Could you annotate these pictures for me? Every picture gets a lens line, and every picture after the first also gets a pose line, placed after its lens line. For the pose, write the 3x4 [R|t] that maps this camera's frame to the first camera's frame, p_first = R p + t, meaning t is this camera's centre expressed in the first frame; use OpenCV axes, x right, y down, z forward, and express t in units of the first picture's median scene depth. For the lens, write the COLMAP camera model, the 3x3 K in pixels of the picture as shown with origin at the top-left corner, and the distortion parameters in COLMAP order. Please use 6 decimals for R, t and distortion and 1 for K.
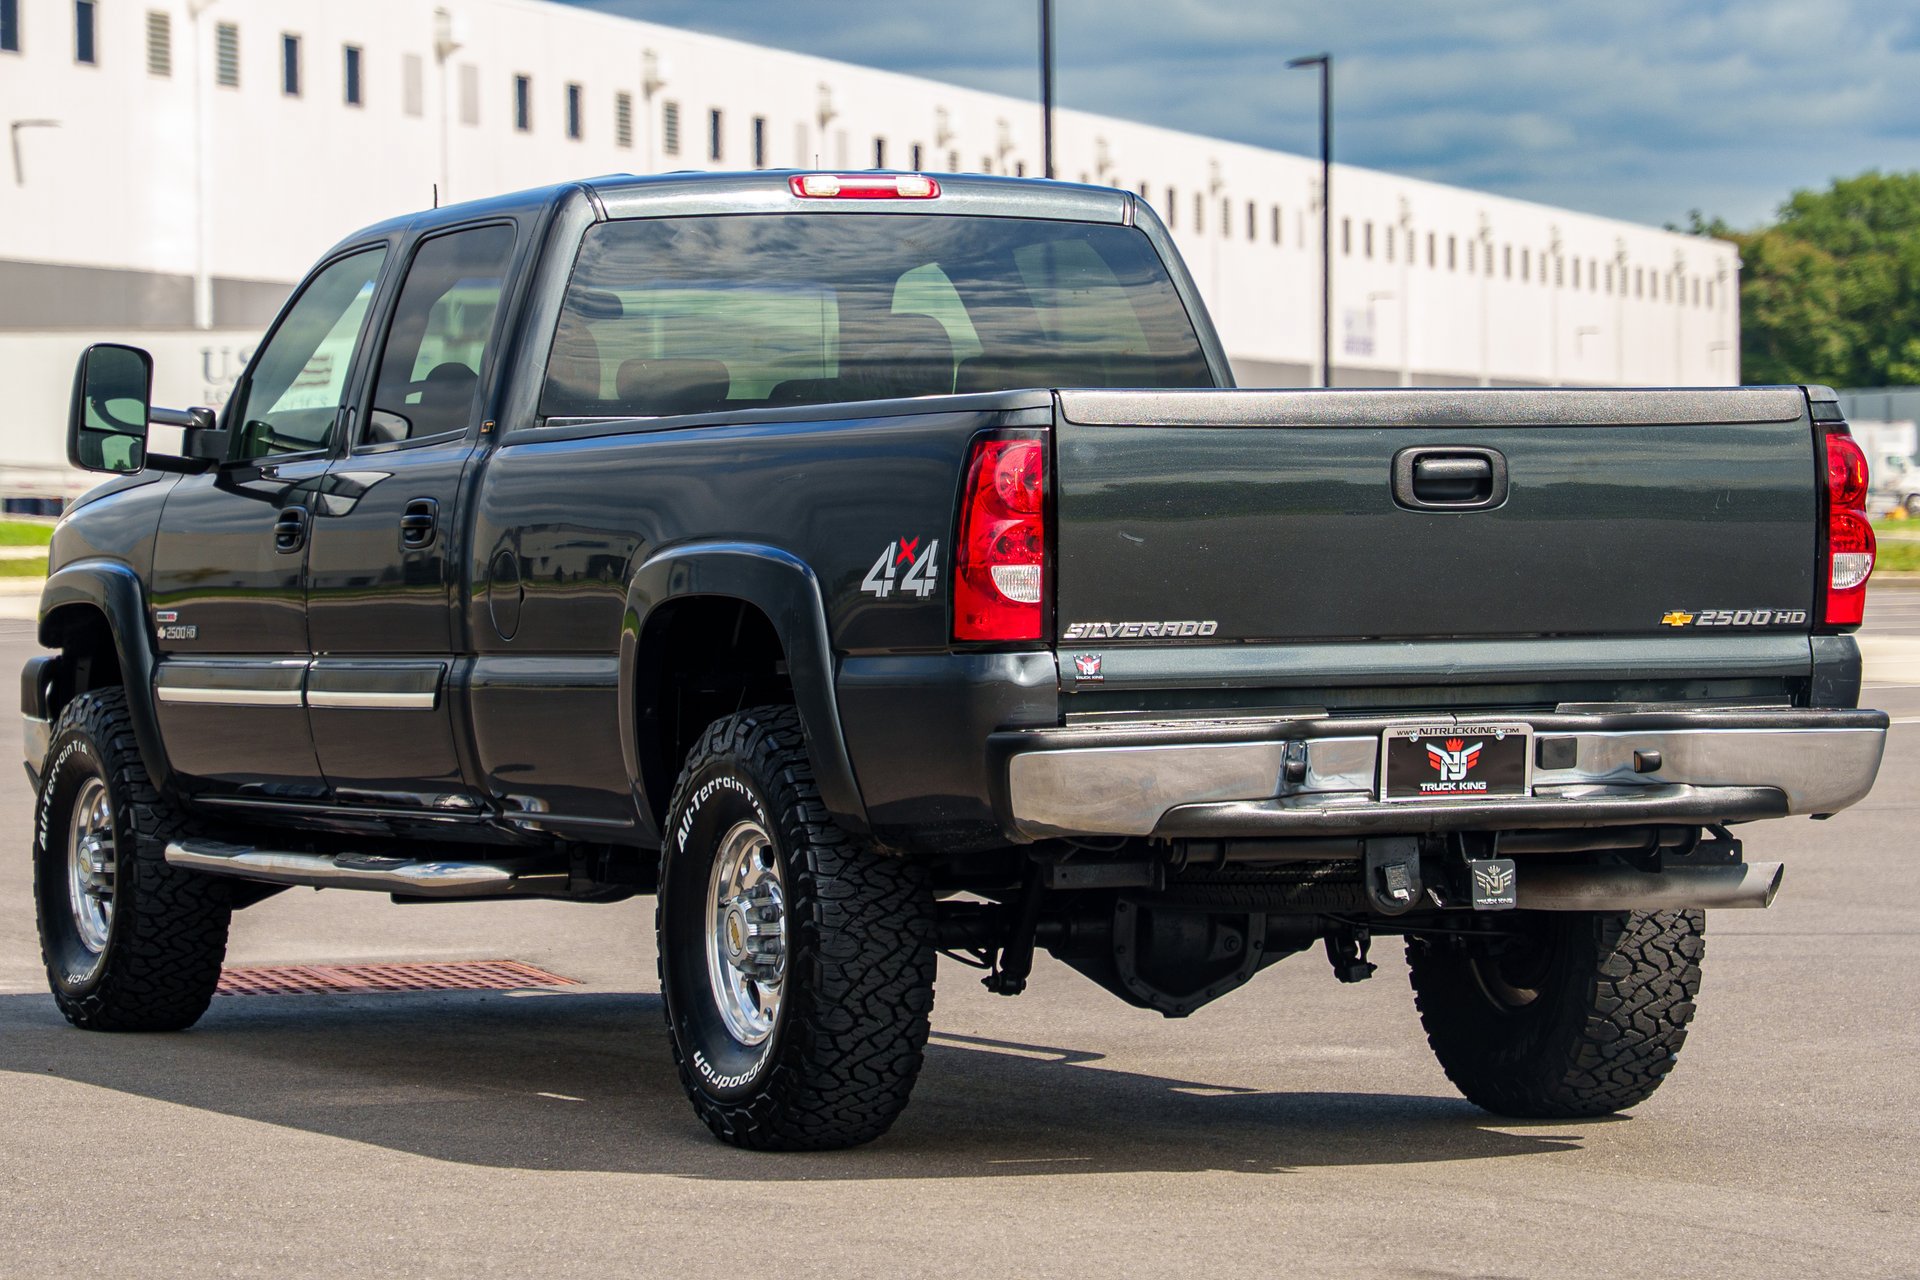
lens RADIAL K [[6588.2, 0, 957.3], [0, 6588.2, 710.7], [0, 0, 1]] dist [0.190680, 2.519093]
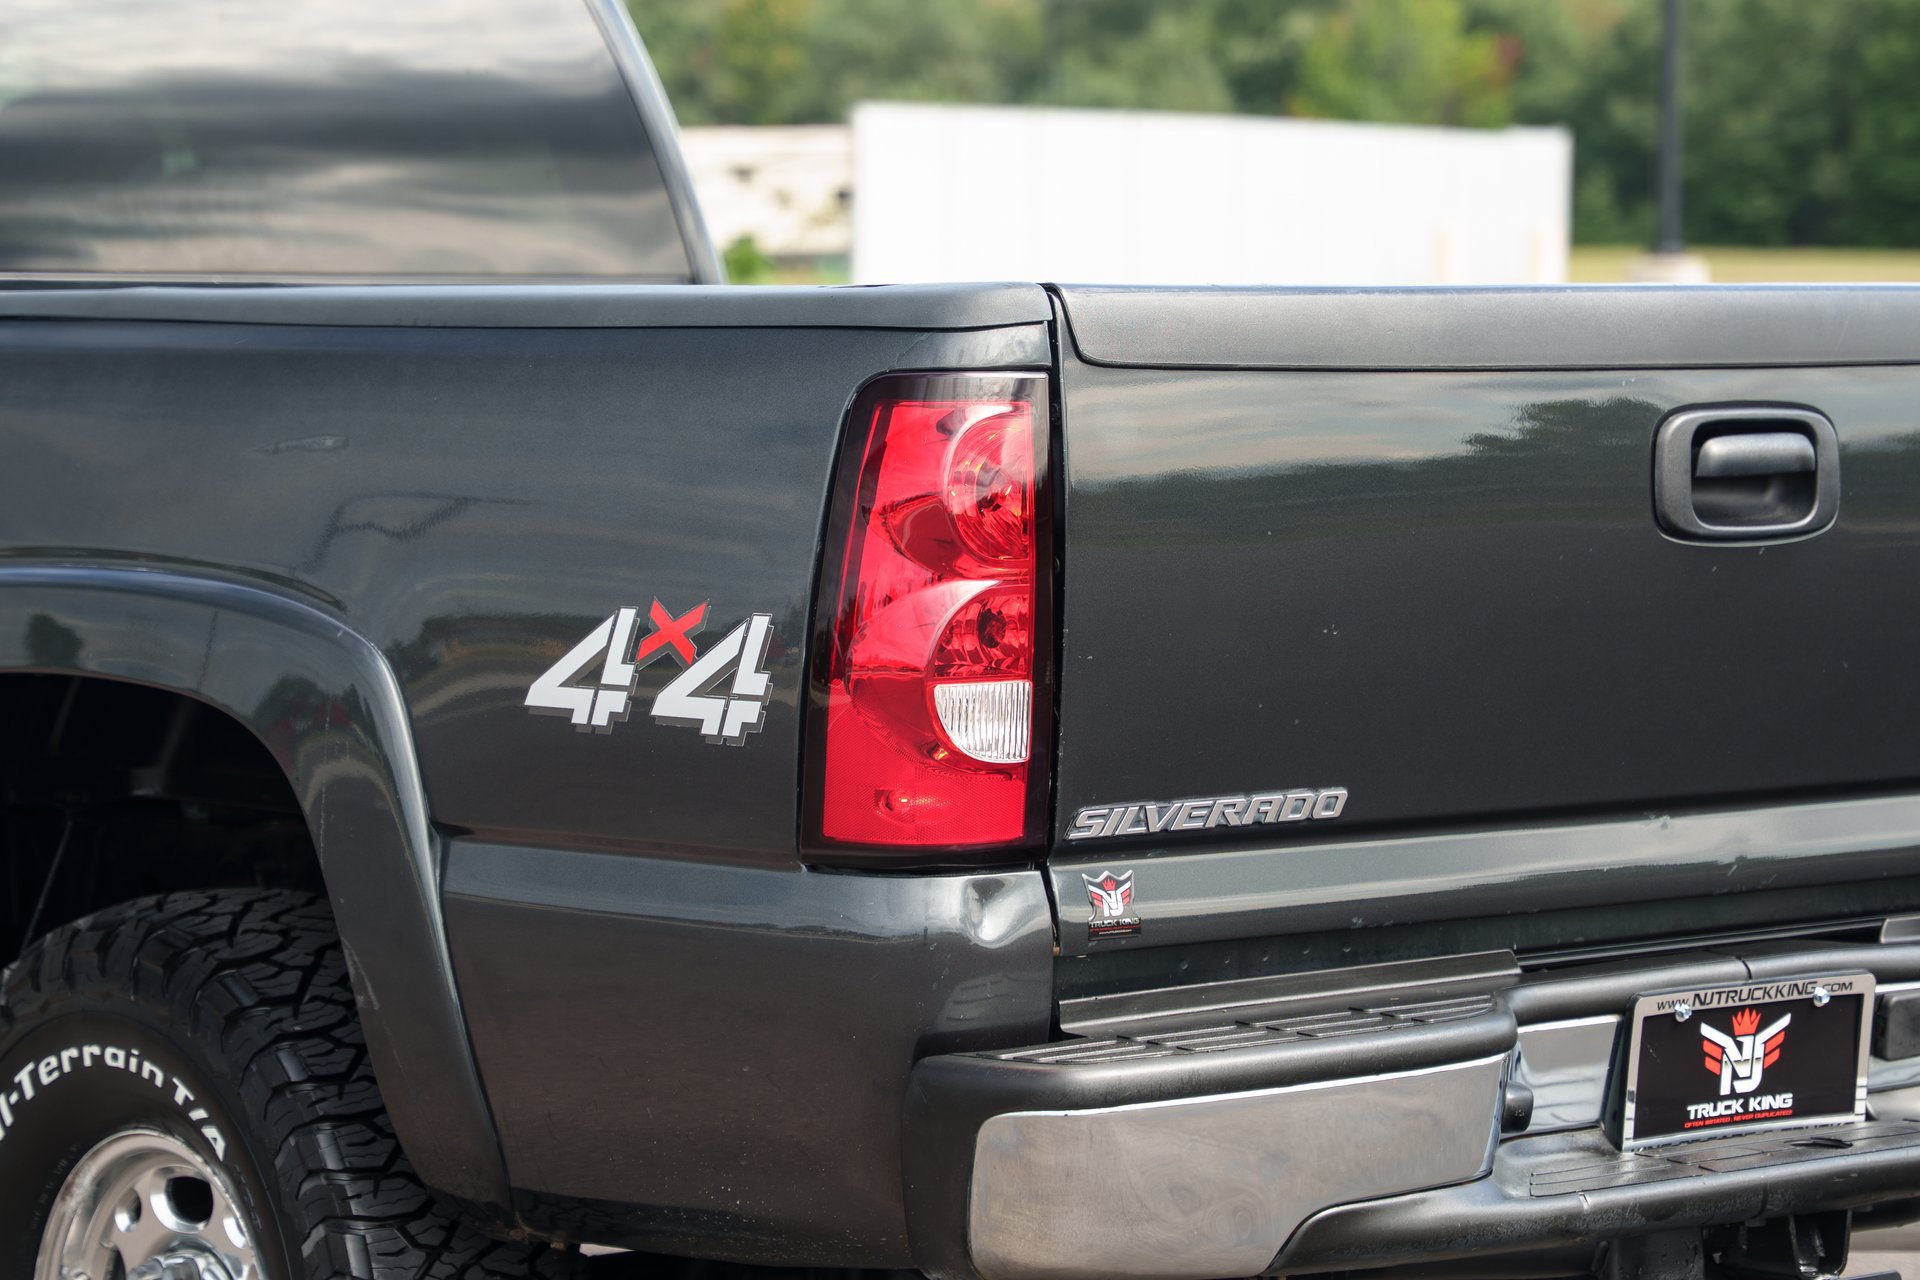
lens RADIAL K [[5514.1, 0, 962.0], [0, 5514.1, 686.4], [0, 0, 1]] dist [0.271686, -0.244524]
pose [[0.961096, -0.004973, 0.276169, -0.092714], [-0.008330, 0.998861, 0.046978, -0.038177], [-0.276089, -0.047451, 0.959960, 0.623668]]
